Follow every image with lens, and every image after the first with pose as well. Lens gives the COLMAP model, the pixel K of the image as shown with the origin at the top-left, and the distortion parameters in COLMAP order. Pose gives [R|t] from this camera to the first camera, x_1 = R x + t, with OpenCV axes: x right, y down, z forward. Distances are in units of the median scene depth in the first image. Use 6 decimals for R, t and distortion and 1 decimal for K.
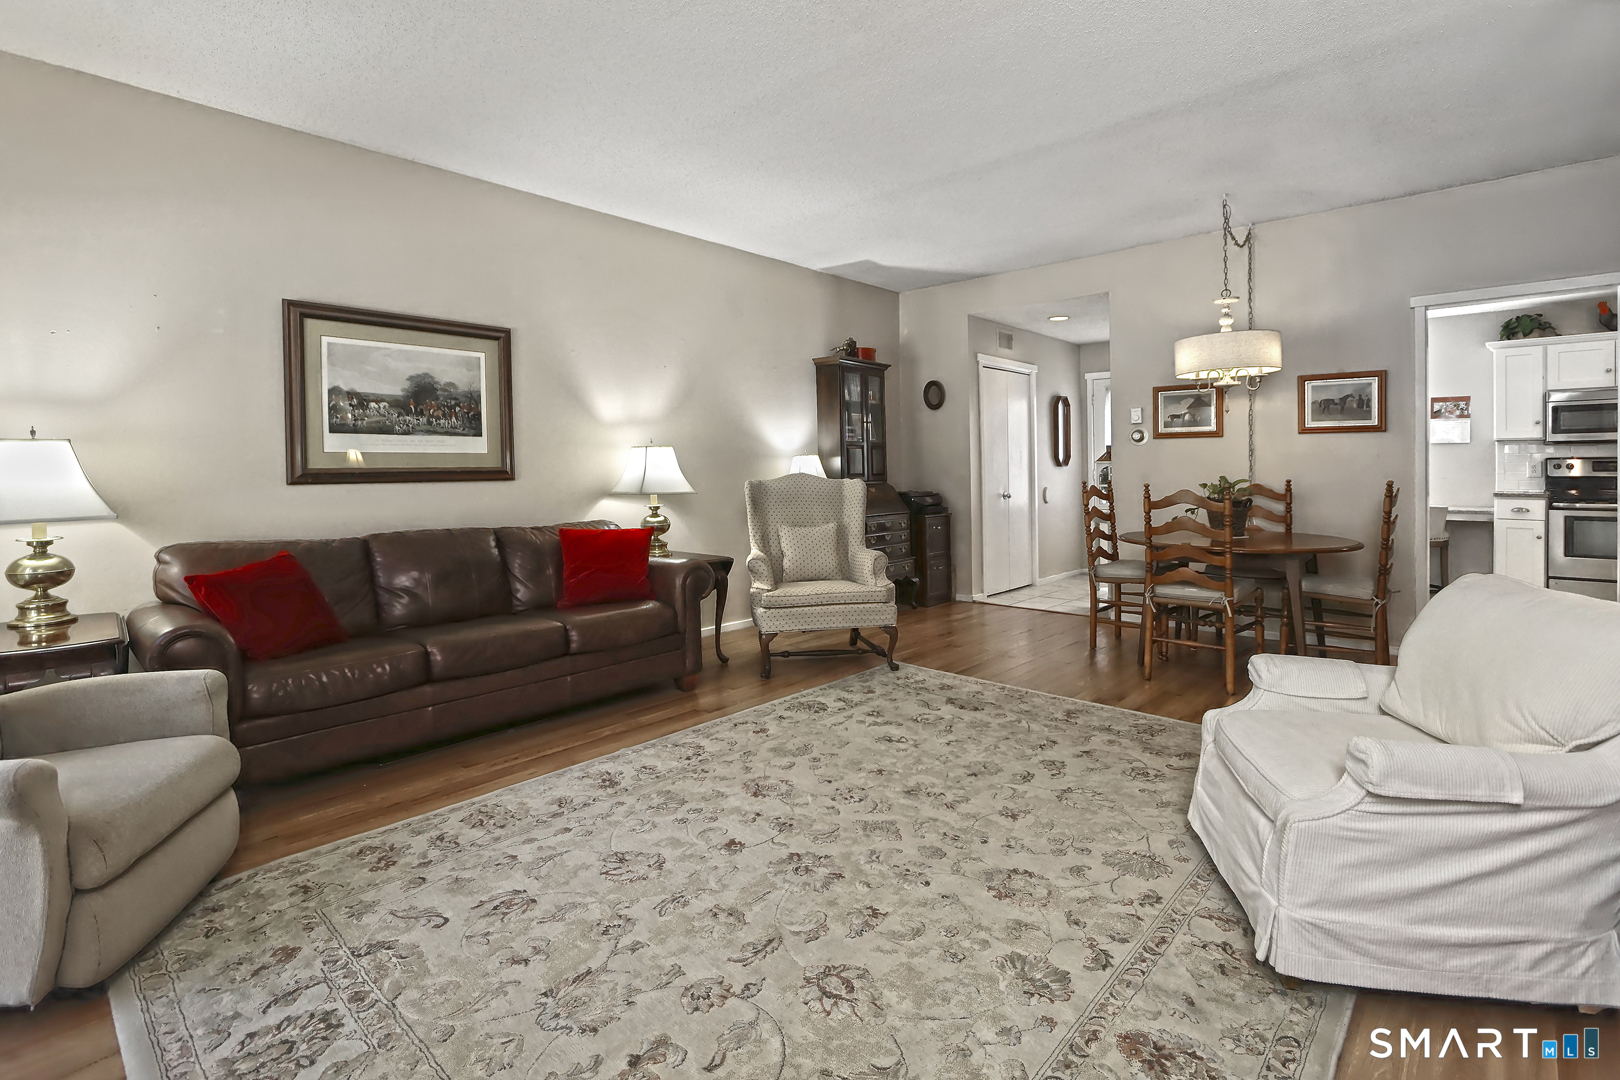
lens RADIAL K [[751.4, 0, 723.3], [0, 751.4, 488.1], [0, 0, 1]] dist [-0.011896, 0.001496]
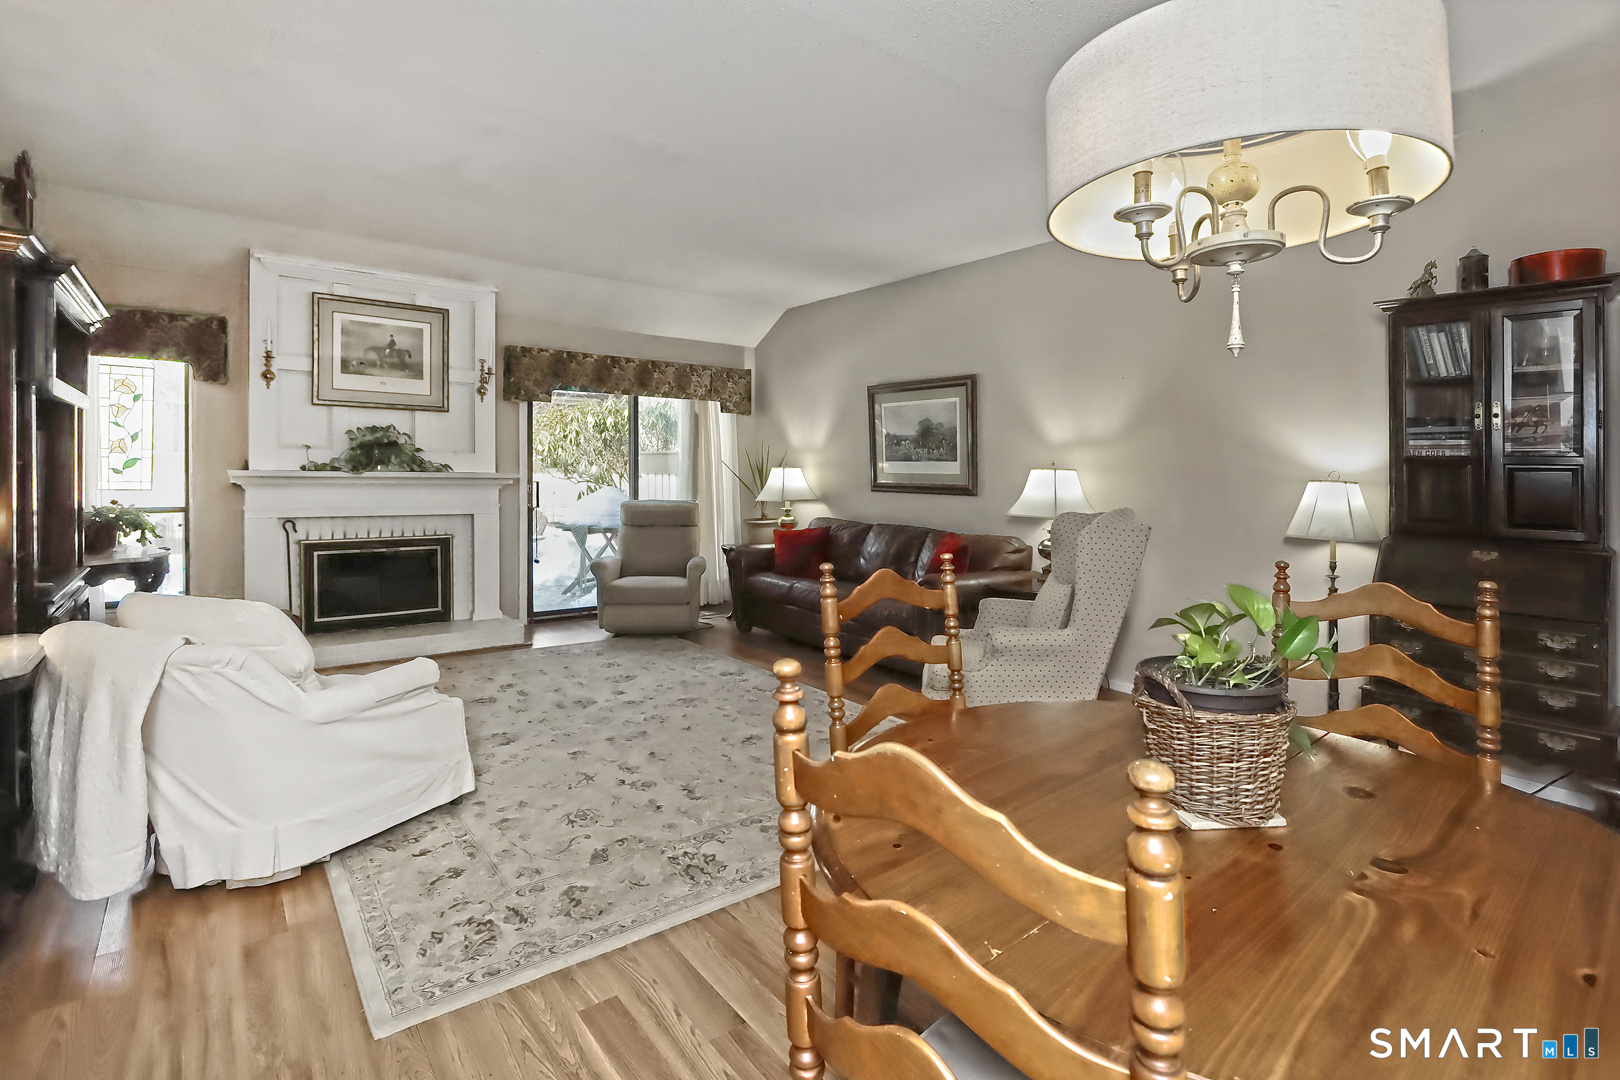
lens RADIAL K [[778.4, 0, 938.7], [0, 778.4, 511.2], [0, 0, 1]] dist [-0.014831, 0.001832]
pose [[-0.000484, 0.059378, -0.998235, 1.307489], [-0.042696, 0.997324, 0.059345, -0.077766], [0.999088, 0.042650, 0.002053, 1.223200]]
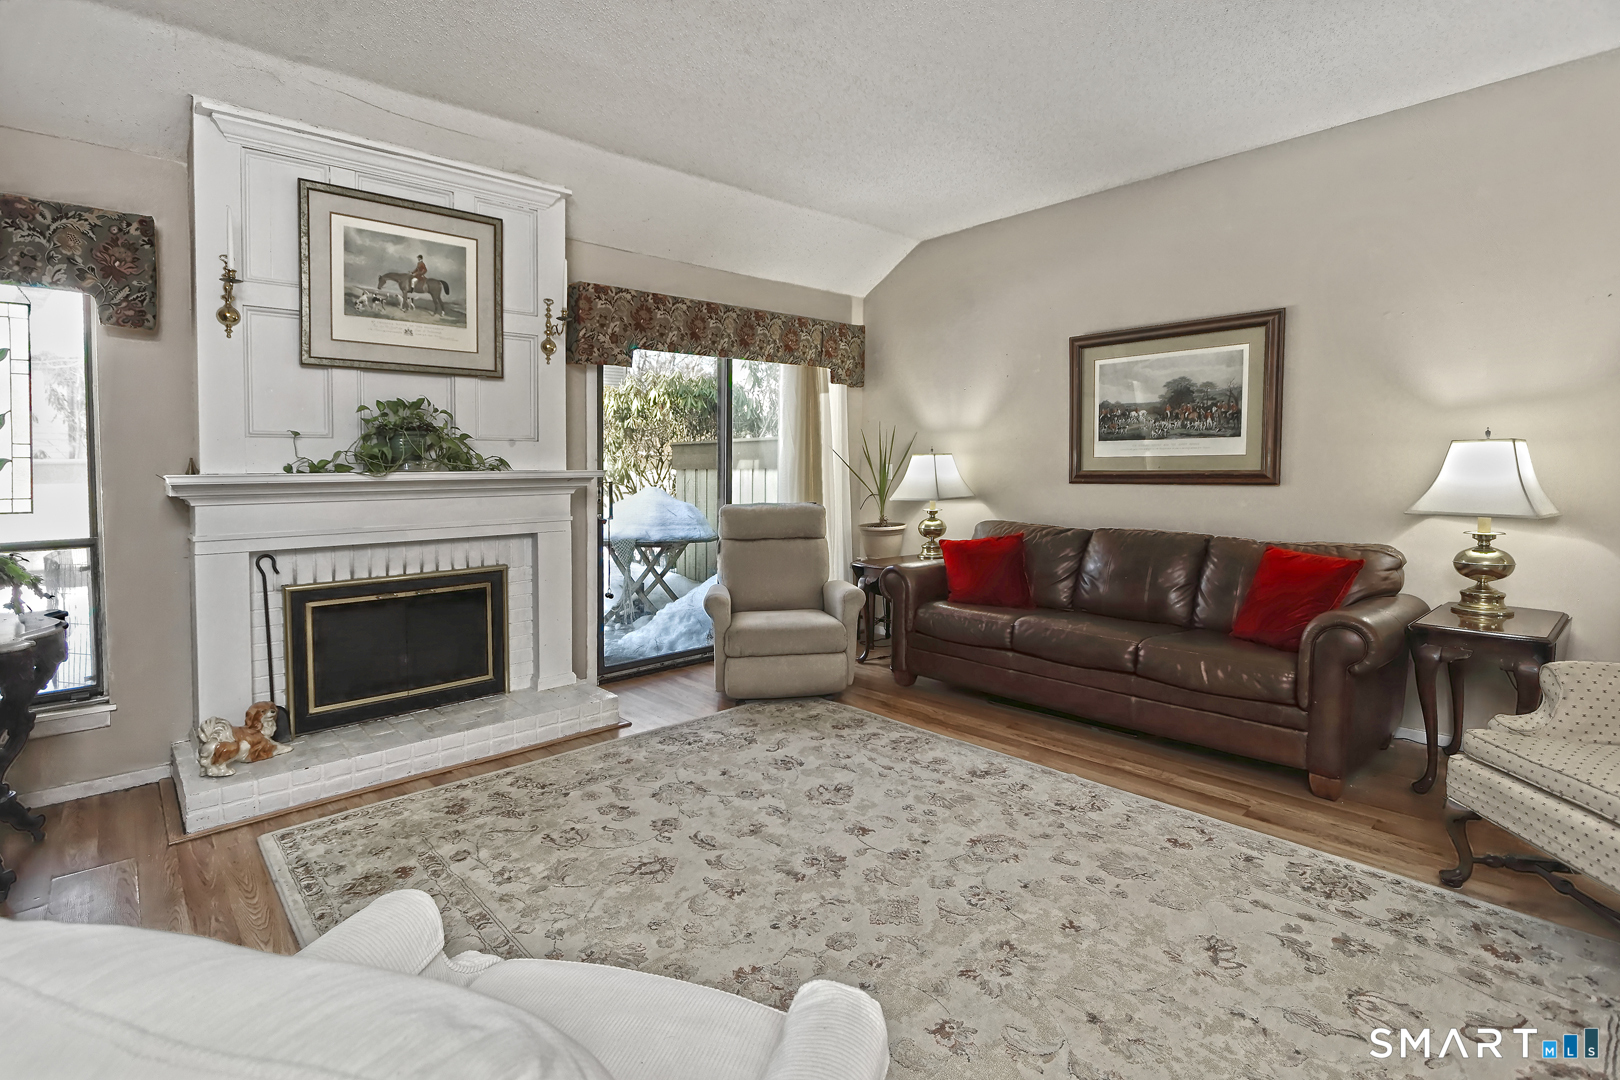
lens RADIAL K [[778.4, 0, 898.7], [0, 778.4, 506.5], [0, 0, 1]] dist [-0.014831, 0.001832]
pose [[0.038567, 0.063396, -0.997243, 0.772007], [-0.016345, 0.997892, 0.062805, -0.046106], [0.999122, 0.013878, 0.039522, 0.696110]]
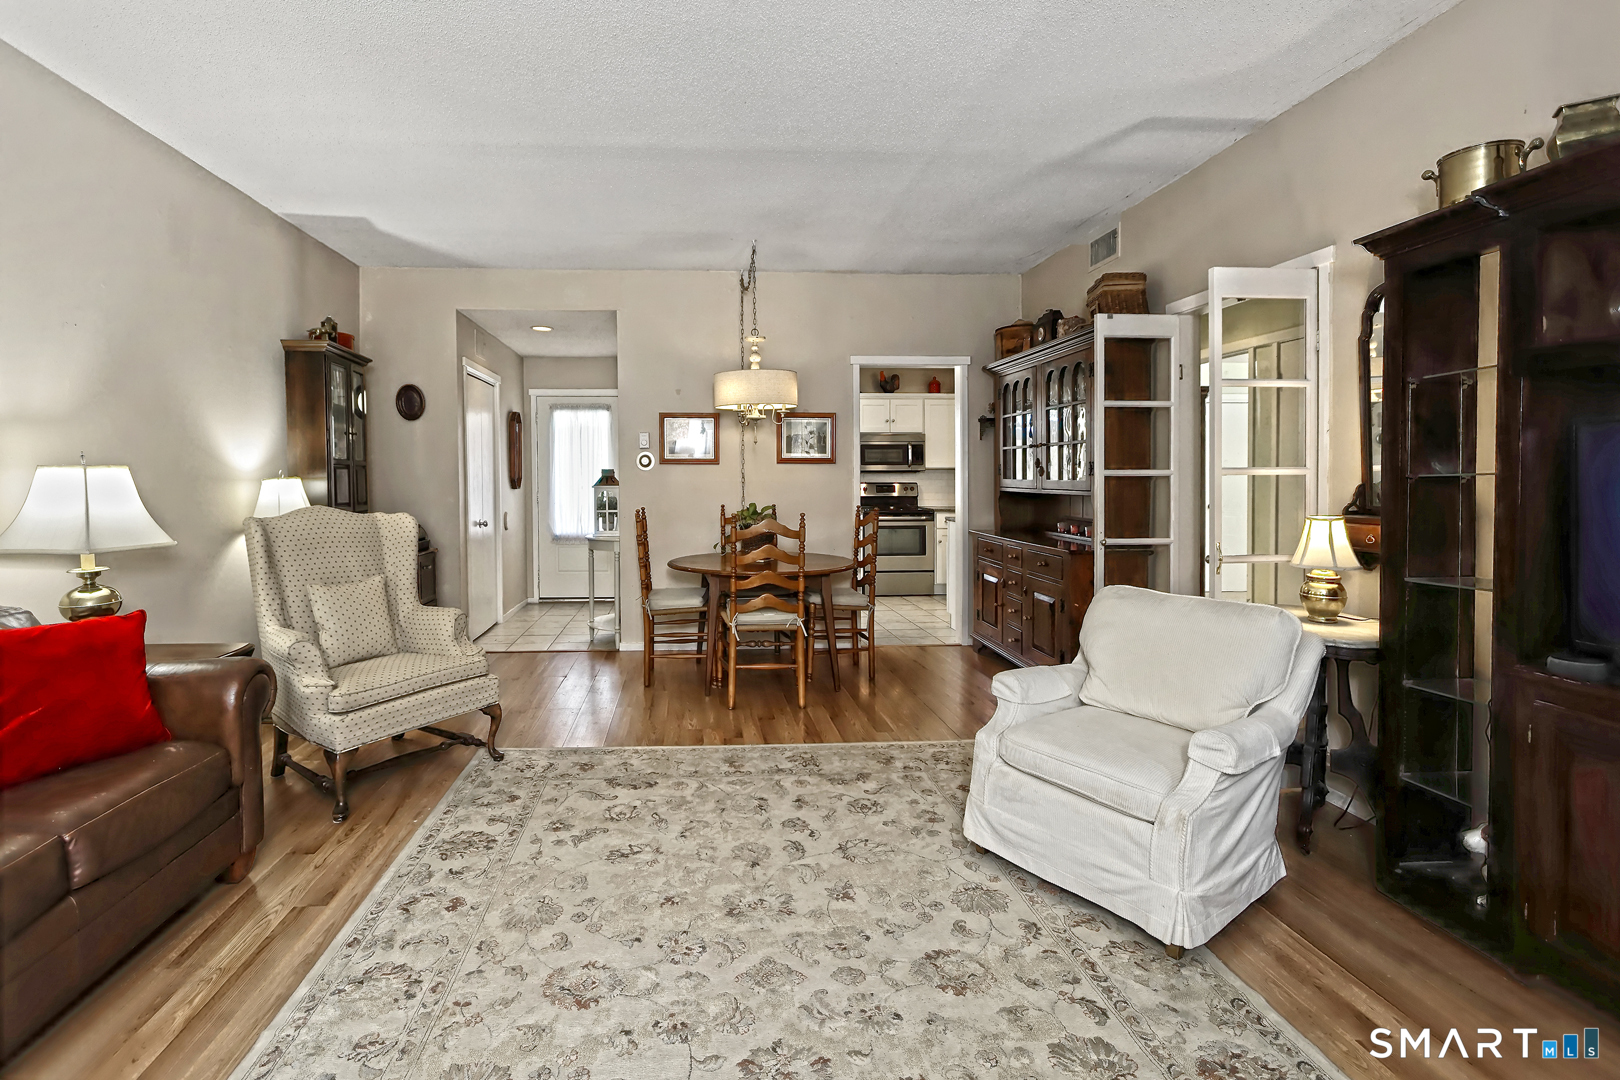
lens RADIAL K [[831.1, 0, 730.5], [0, 831.1, 518.0], [0, 0, 1]] dist [-0.015999, 0.000792]
pose [[0.662454, -0.028943, 0.748543, -0.328570], [0.017025, 0.999577, 0.023582, -0.032315], [-0.748909, -0.002878, 0.662667, 0.332674]]
